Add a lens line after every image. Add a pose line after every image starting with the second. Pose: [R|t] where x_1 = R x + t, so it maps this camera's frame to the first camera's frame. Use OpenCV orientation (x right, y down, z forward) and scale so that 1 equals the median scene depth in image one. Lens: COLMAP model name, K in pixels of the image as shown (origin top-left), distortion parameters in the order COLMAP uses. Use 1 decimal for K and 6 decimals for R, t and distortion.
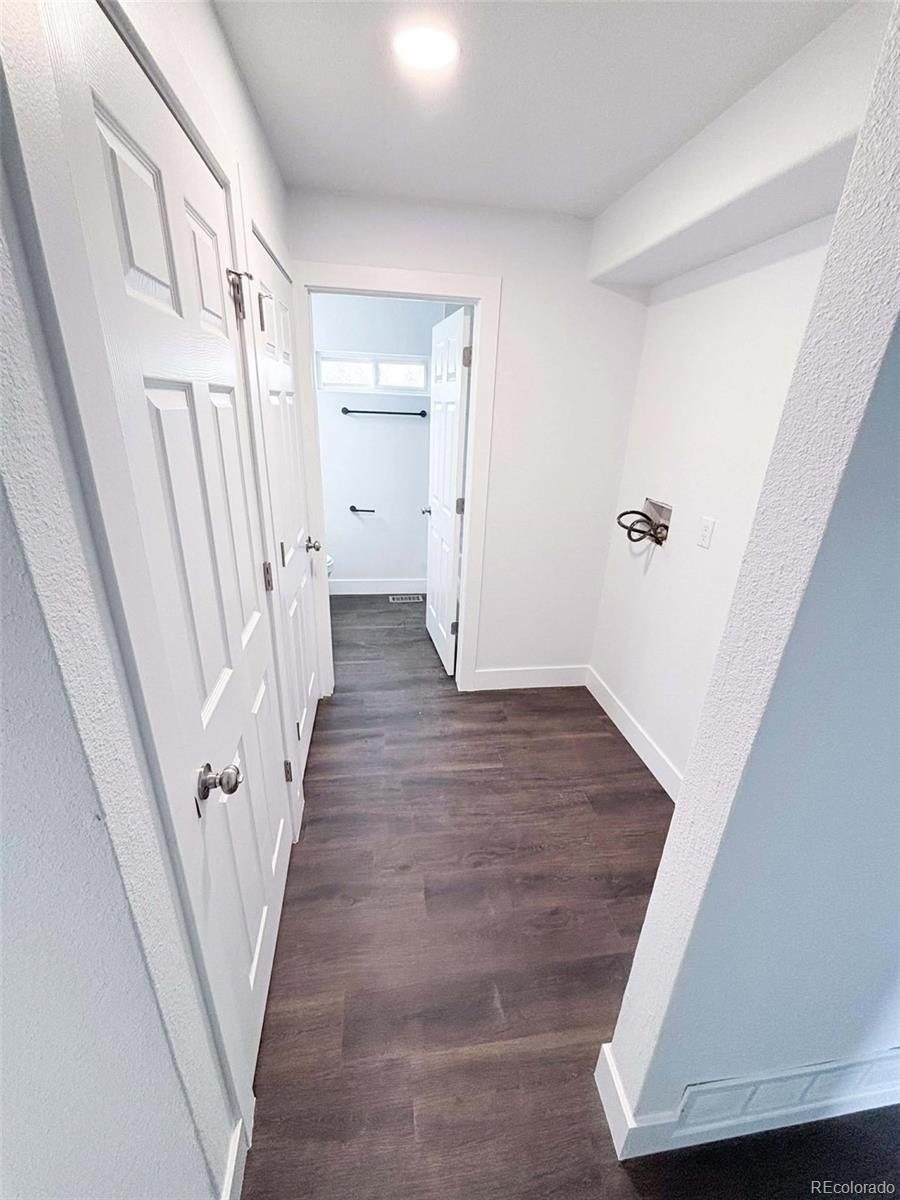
lens RADIAL K [[487.0, 0, 450.0], [0, 487.0, 600.0], [0, 0, 1]] dist [0.002655, -0.000145]
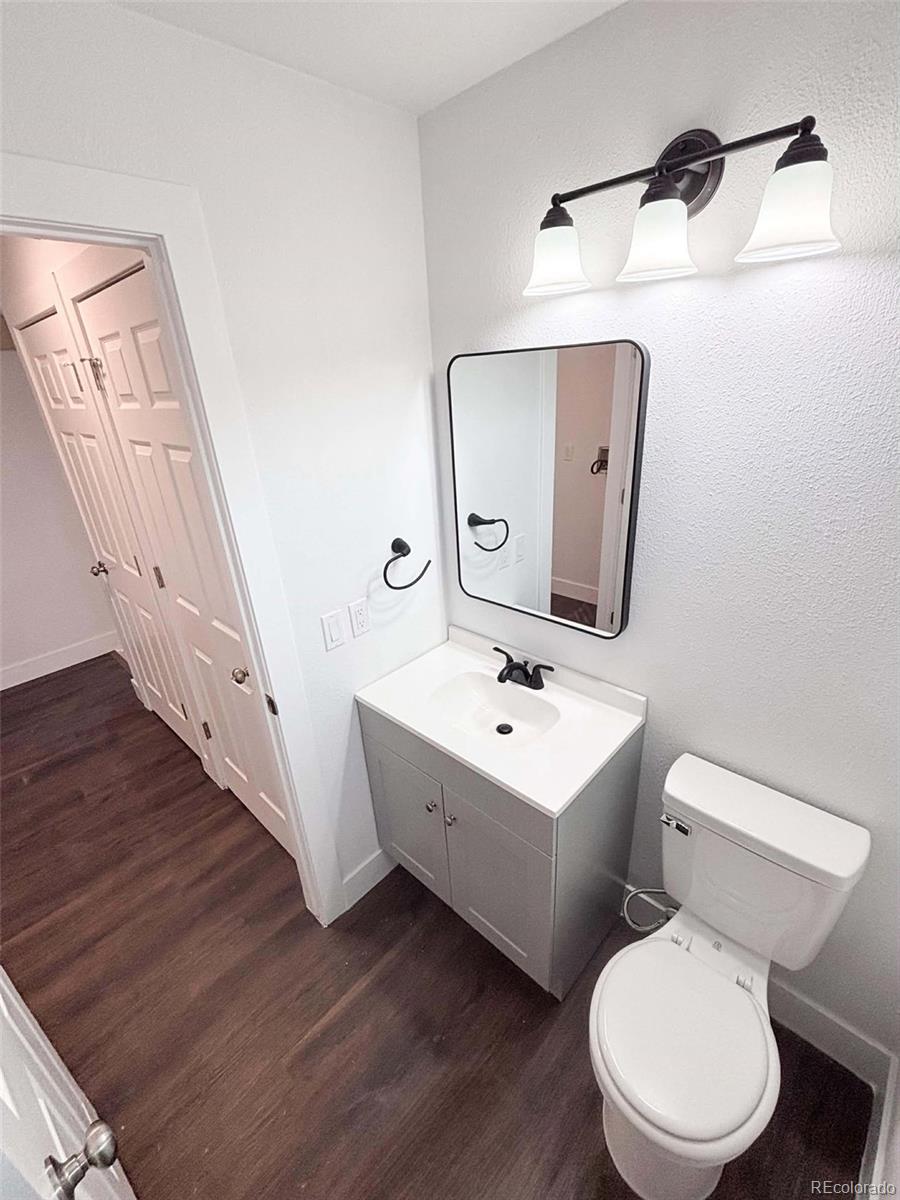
lens RADIAL K [[487.0, 0, 450.0], [0, 487.0, 600.0], [0, 0, 1]] dist [0.002655, -0.000145]
pose [[-0.774477, 0.244051, -0.583630, -0.102896], [-0.218601, 0.762505, 0.608933, -0.506091], [0.593632, 0.599187, -0.537192, 1.127179]]
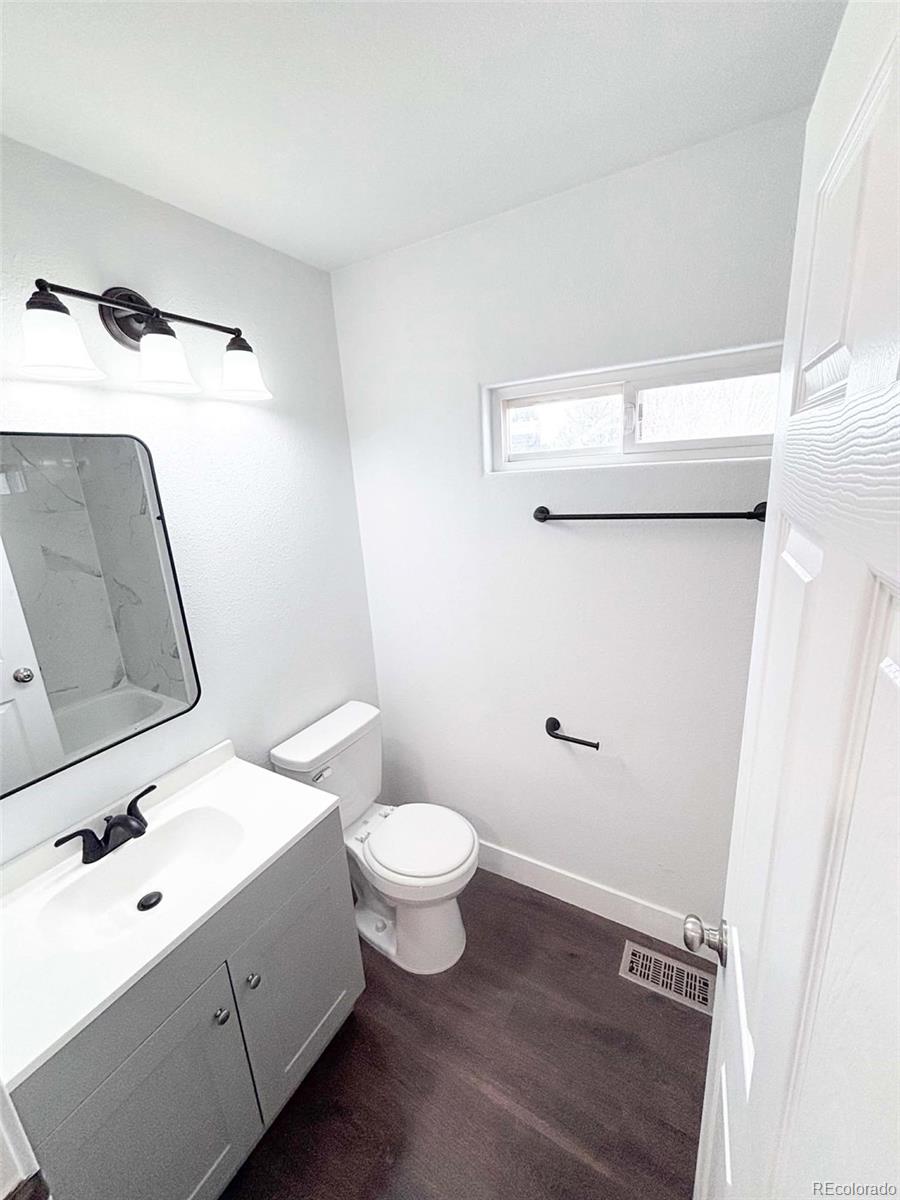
lens RADIAL K [[487.0, 0, 450.0], [0, 487.0, 600.0], [0, 0, 1]] dist [0.002655, -0.000145]
pose [[0.775252, 0.082578, -0.626231, -0.010522], [-0.137274, 0.989748, -0.039427, -0.363337], [0.616555, 0.116532, 0.778640, 0.798763]]
